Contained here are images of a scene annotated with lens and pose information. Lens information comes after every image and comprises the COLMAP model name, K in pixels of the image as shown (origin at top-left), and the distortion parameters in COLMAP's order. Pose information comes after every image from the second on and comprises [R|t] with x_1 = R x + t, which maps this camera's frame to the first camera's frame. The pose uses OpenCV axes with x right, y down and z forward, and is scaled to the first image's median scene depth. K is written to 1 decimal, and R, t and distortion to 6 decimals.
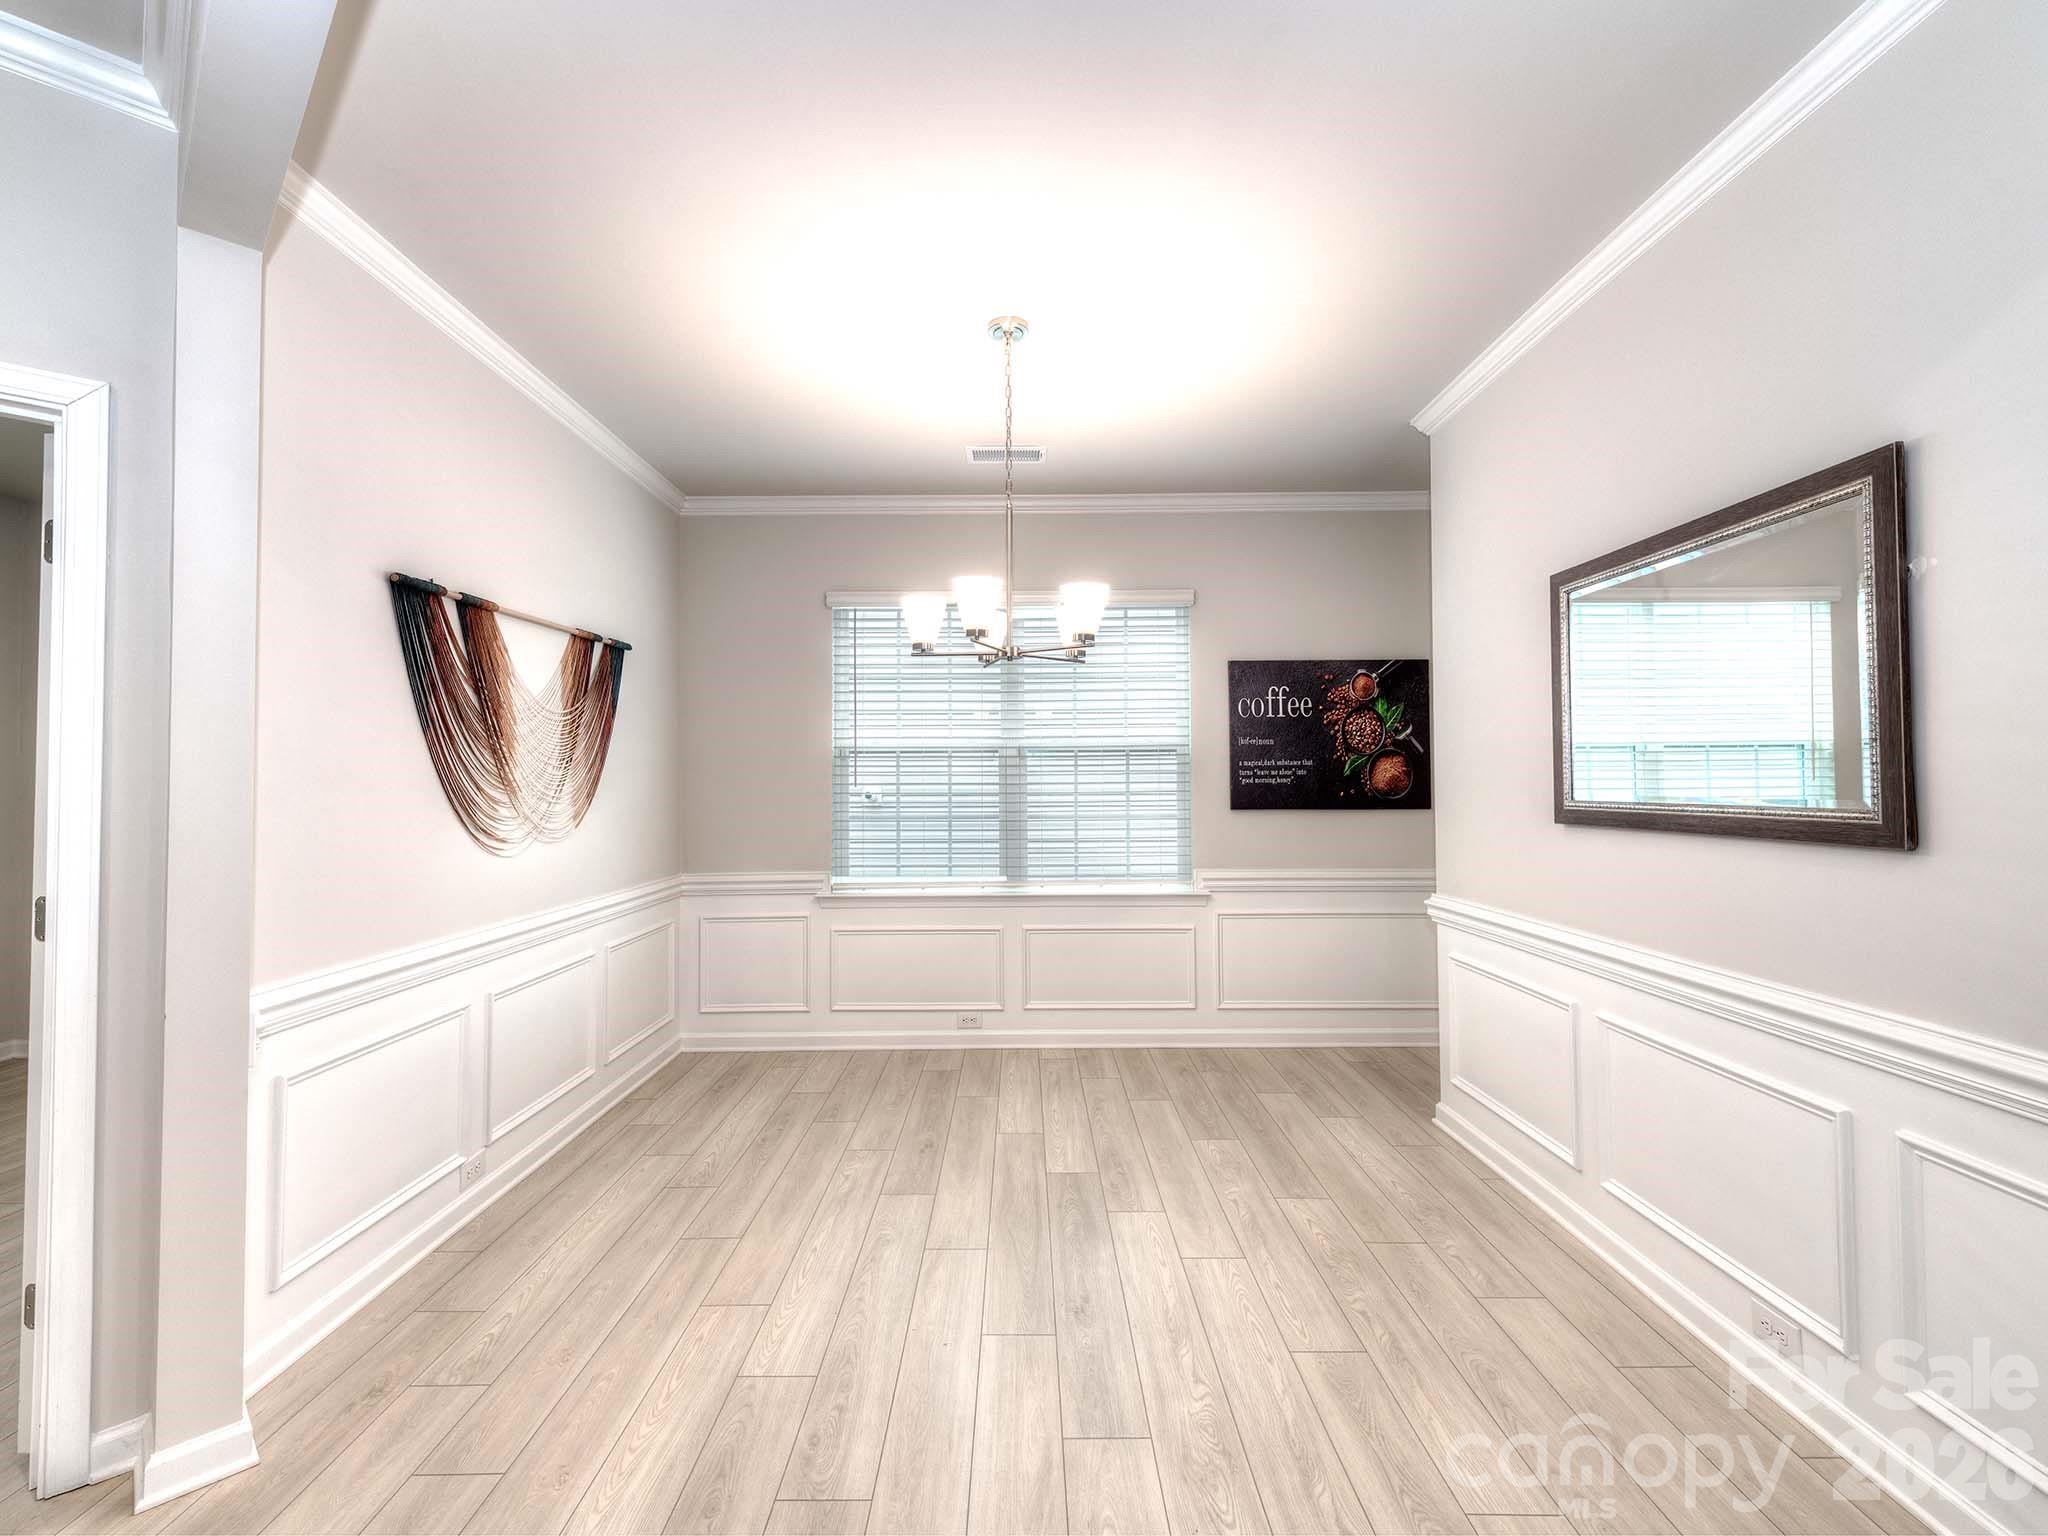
lens RADIAL K [[892.5, 0, 1020.4], [0, 892.5, 762.8], [0, 0, 1]] dist [0.004549, -0.003121]
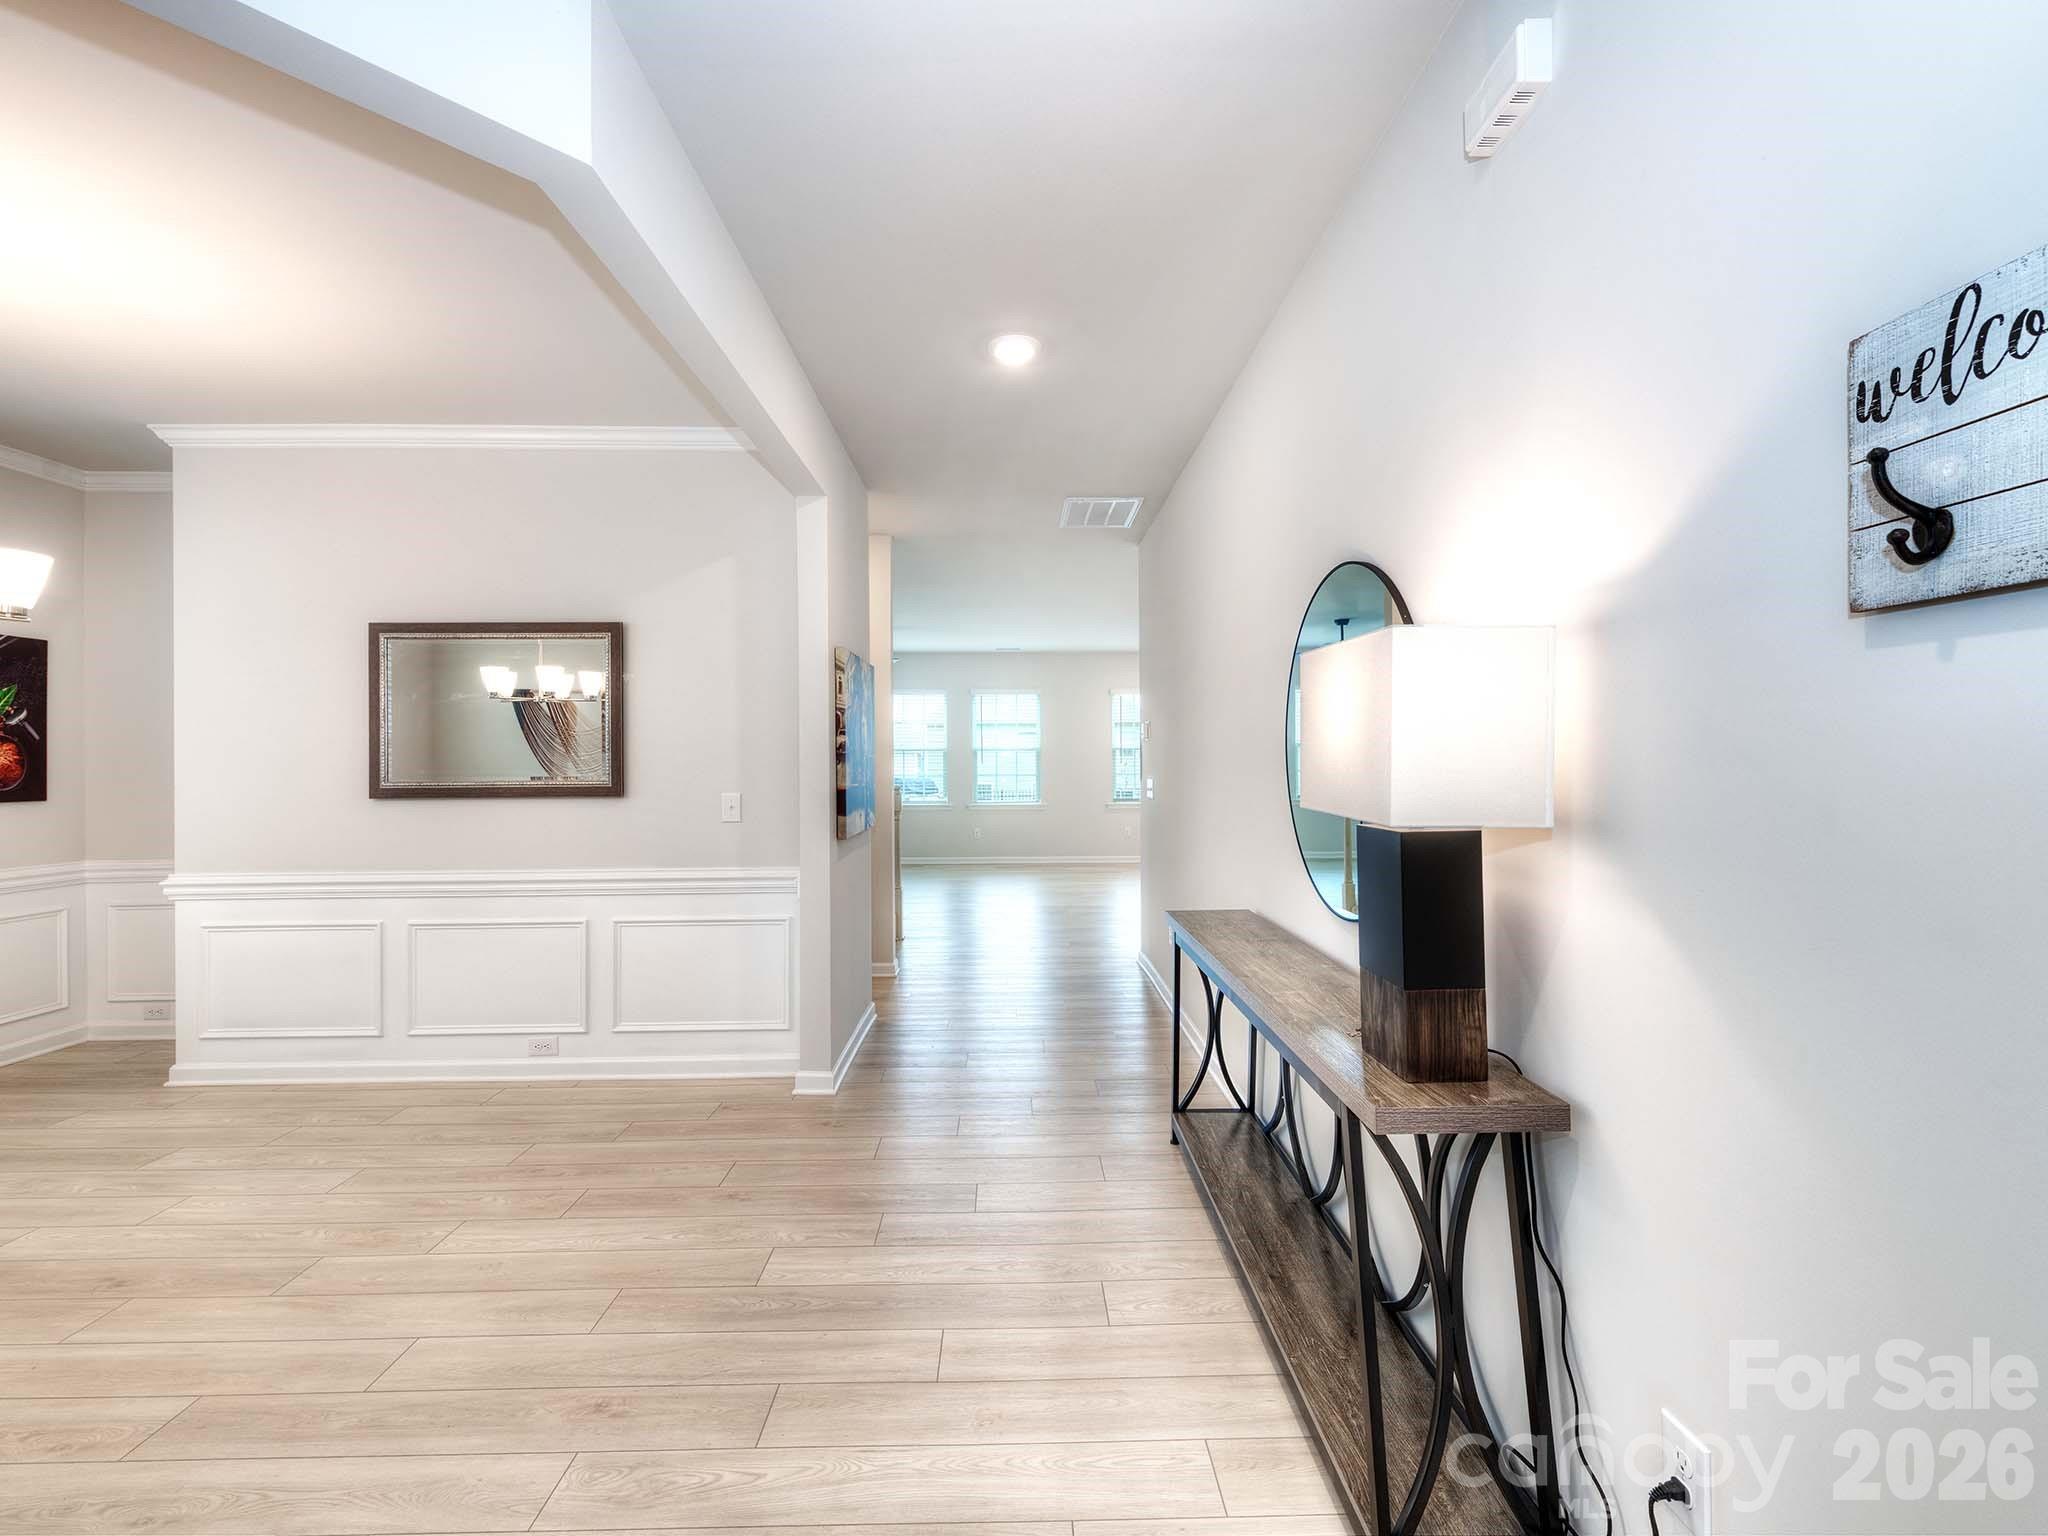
lens RADIAL K [[892.5, 0, 1025.9], [0, 892.5, 766.0], [0, 0, 1]] dist [0.004549, -0.003121]
pose [[-0.024740, 0.005304, 0.999680, -0.646197], [-0.015251, 0.999868, -0.005682, 0.006545], [-0.999578, -0.015387, -0.024656, -0.003560]]
